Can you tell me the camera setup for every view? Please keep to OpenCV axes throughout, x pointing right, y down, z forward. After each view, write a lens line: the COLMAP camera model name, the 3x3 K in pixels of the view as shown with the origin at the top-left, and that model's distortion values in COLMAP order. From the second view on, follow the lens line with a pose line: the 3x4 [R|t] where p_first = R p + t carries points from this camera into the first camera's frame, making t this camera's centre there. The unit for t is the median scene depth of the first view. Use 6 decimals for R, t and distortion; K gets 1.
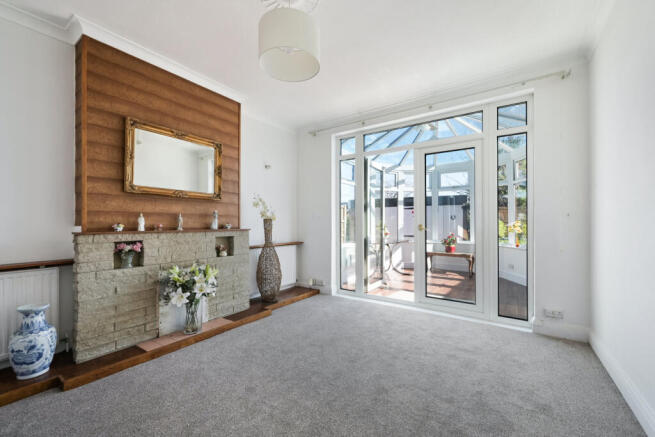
lens RADIAL K [[272.7, 0, 326.8], [0, 272.7, 222.5], [0, 0, 1]] dist [-0.000653, 0.000231]
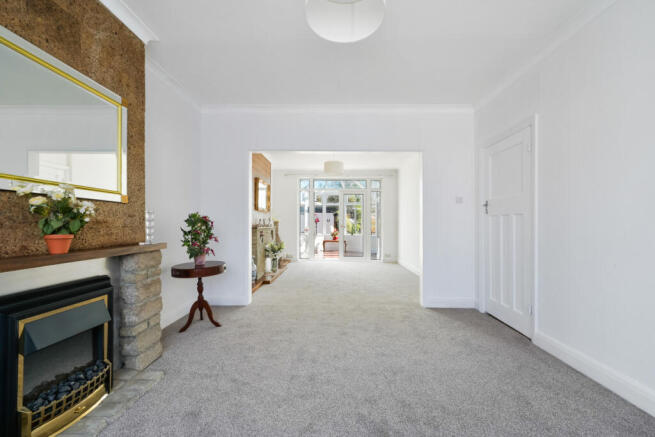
lens RADIAL K [[261.0, 0, 328.2], [0, 261.0, 221.9], [0, 0, 1]] dist [-0.001557, -0.000378]
pose [[0.841873, 0.004951, 0.539654, -0.480470], [-0.001929, 0.999979, -0.006164, -0.000299], [-0.539673, 0.004148, 0.841865, -0.400046]]
